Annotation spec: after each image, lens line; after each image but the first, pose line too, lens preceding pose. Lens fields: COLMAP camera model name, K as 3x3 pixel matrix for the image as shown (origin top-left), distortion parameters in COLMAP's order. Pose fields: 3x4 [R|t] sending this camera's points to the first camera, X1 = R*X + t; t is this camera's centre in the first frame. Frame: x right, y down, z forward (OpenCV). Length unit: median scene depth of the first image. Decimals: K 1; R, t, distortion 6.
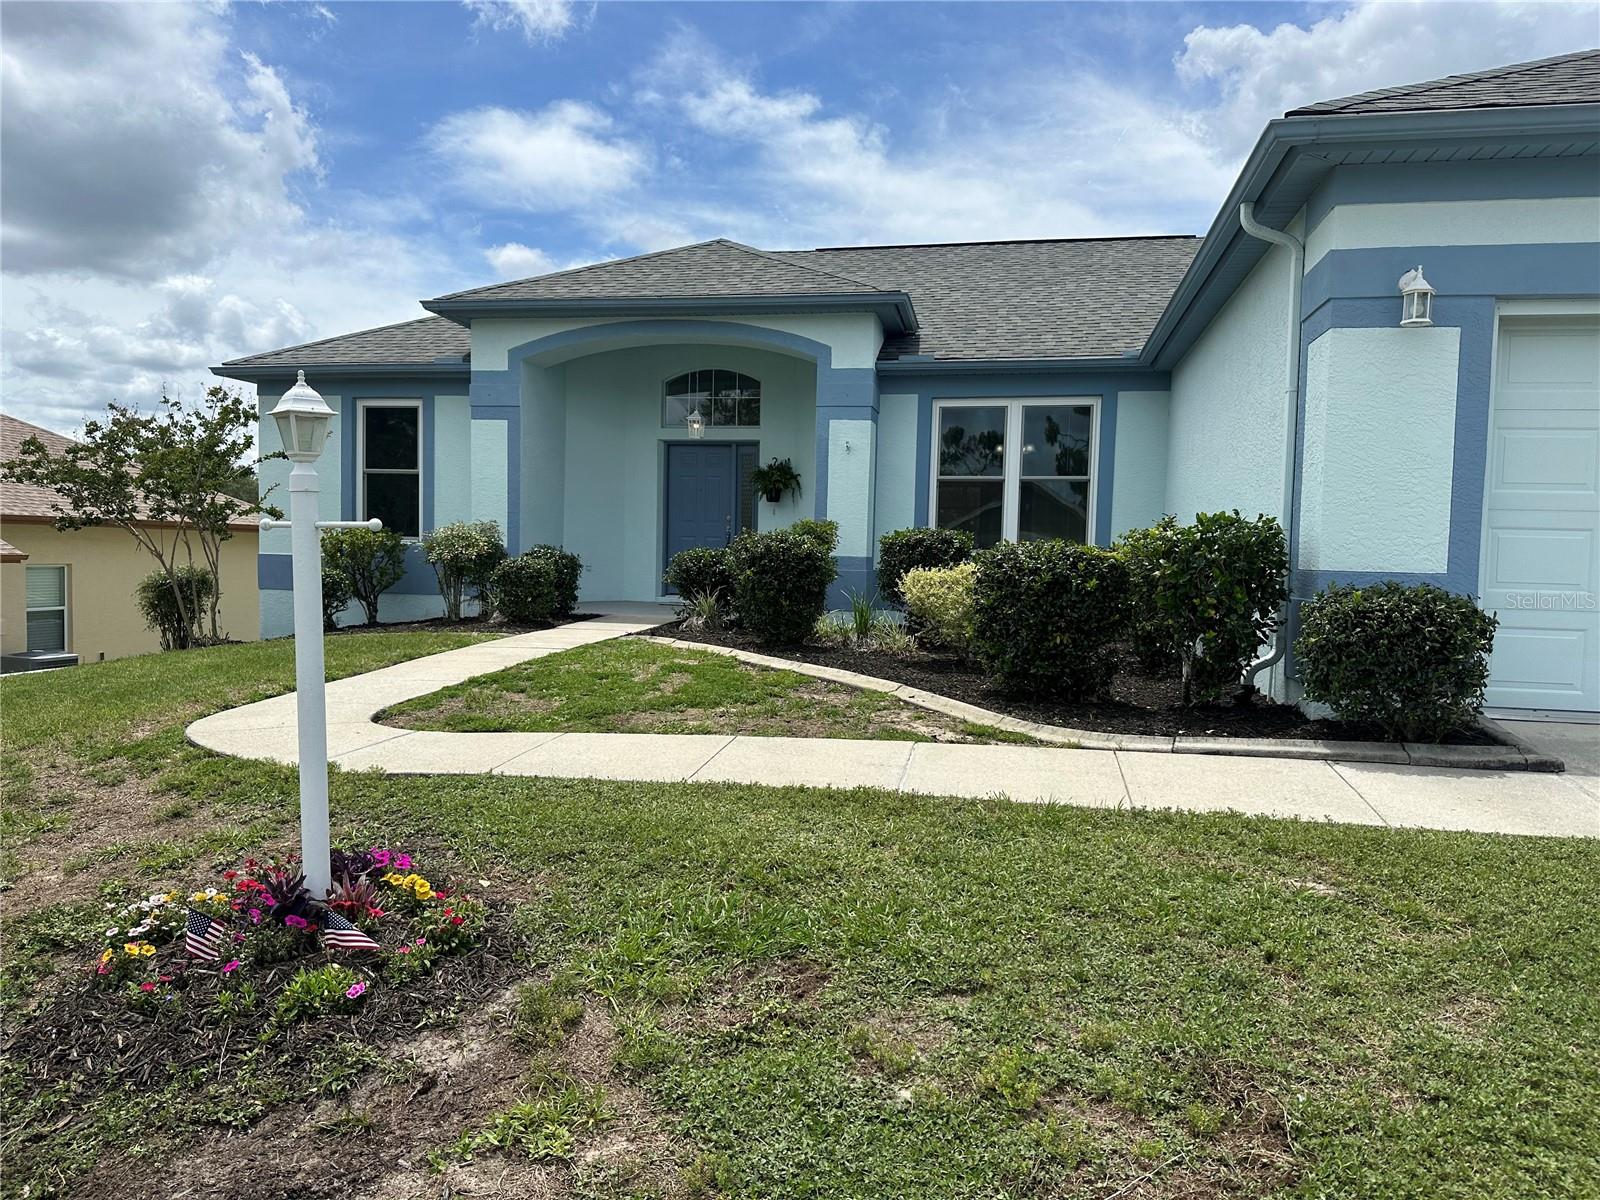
lens RADIAL K [[1021.7, 0, 800.0], [0, 1021.7, 600.0], [0, 0, 1]] dist [0.036465, -0.000604]
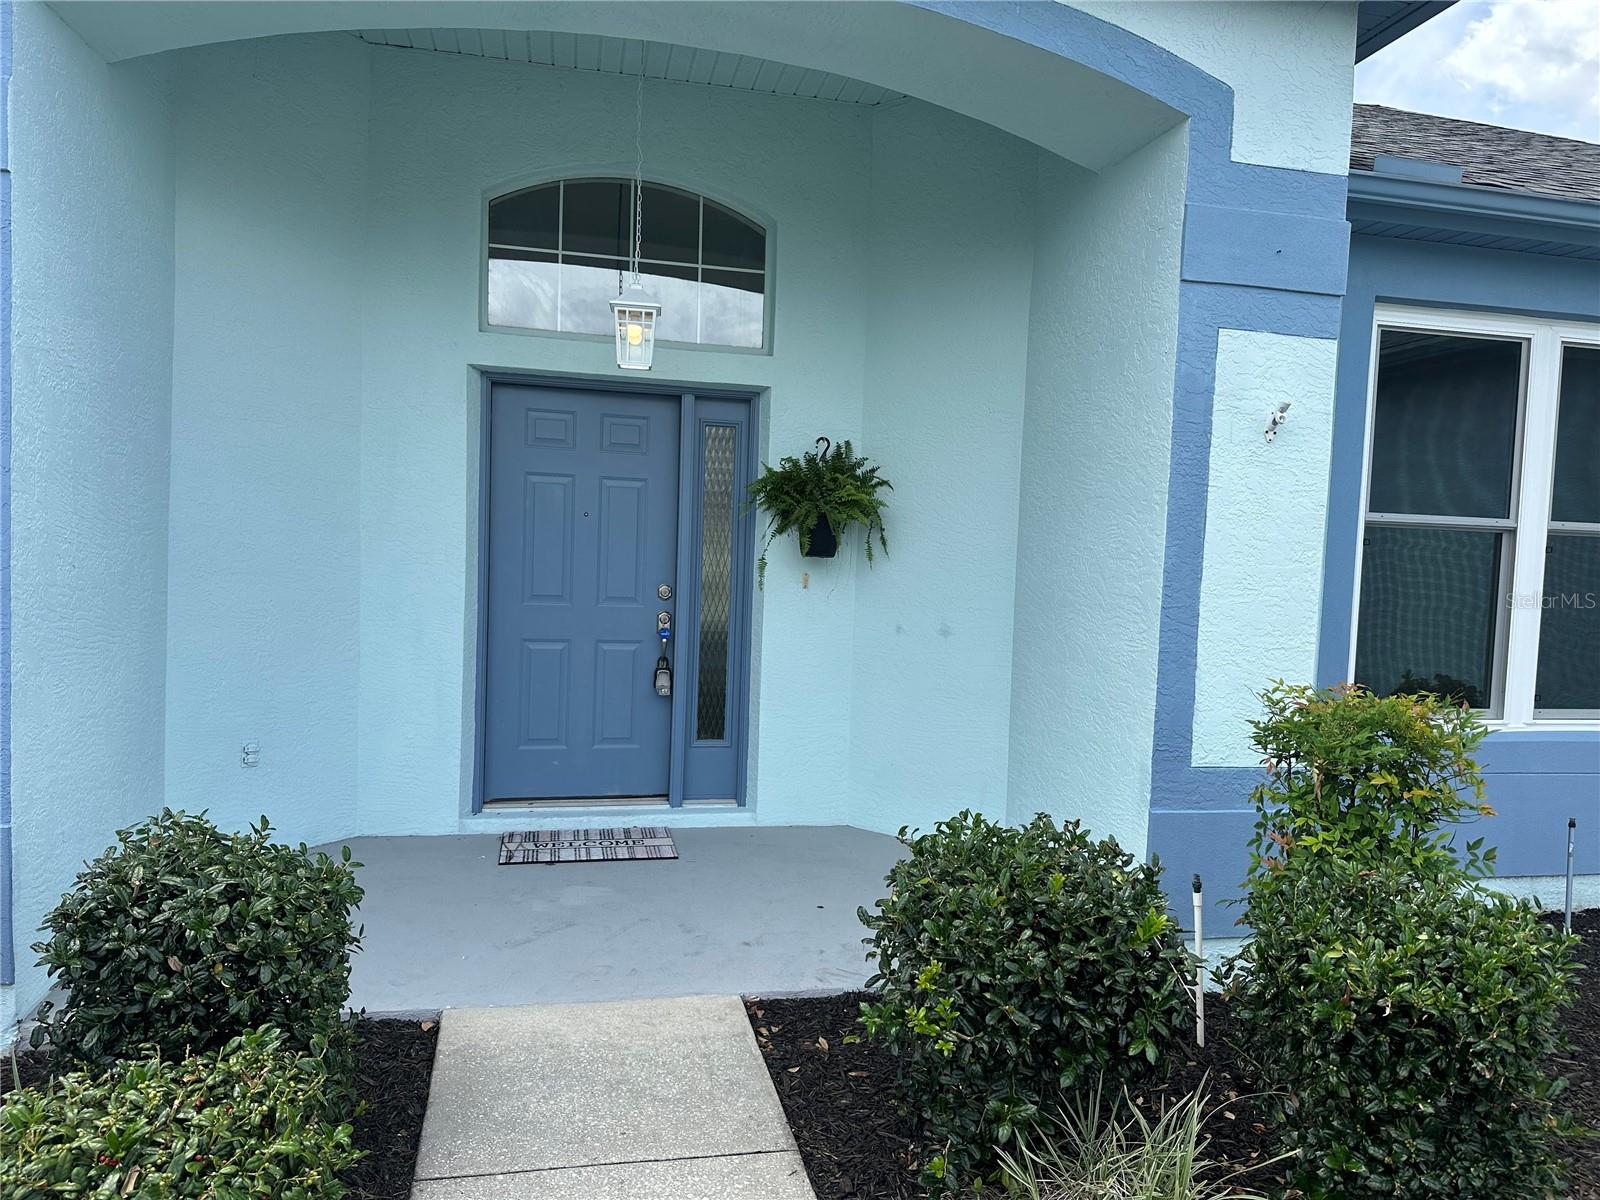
lens RADIAL K [[1021.7, 0, 800.0], [0, 1021.7, 600.0], [0, 0, 1]] dist [0.036465, -0.000604]
pose [[0.893597, -0.013038, 0.448682, -0.199621], [0.009075, 0.999899, 0.010980, -0.082958], [-0.448779, -0.005740, 0.893624, 0.663040]]
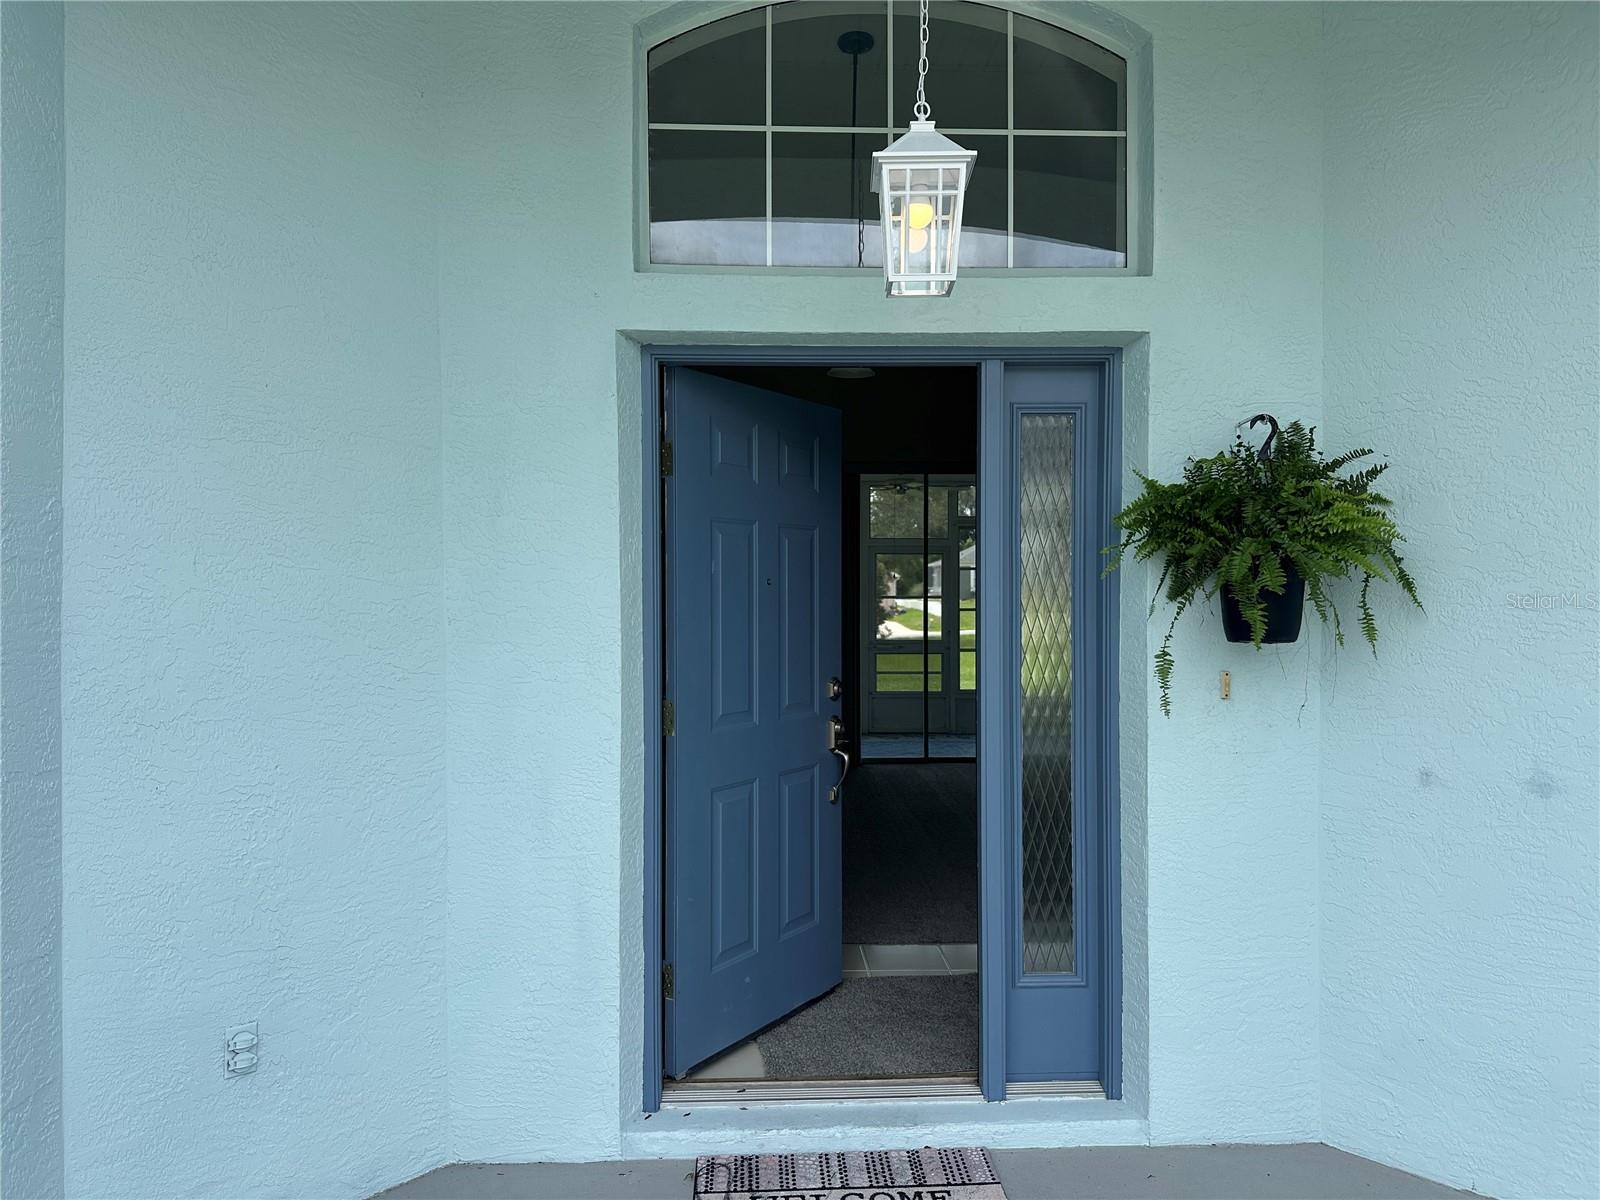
lens RADIAL K [[1021.7, 0, 800.0], [0, 1021.7, 600.0], [0, 0, 1]] dist [0.036465, -0.000604]
pose [[0.961817, -0.027597, 0.272298, -0.164141], [0.039967, 0.998401, -0.039985, -0.098368], [-0.270760, 0.049341, 0.961382, 0.828044]]
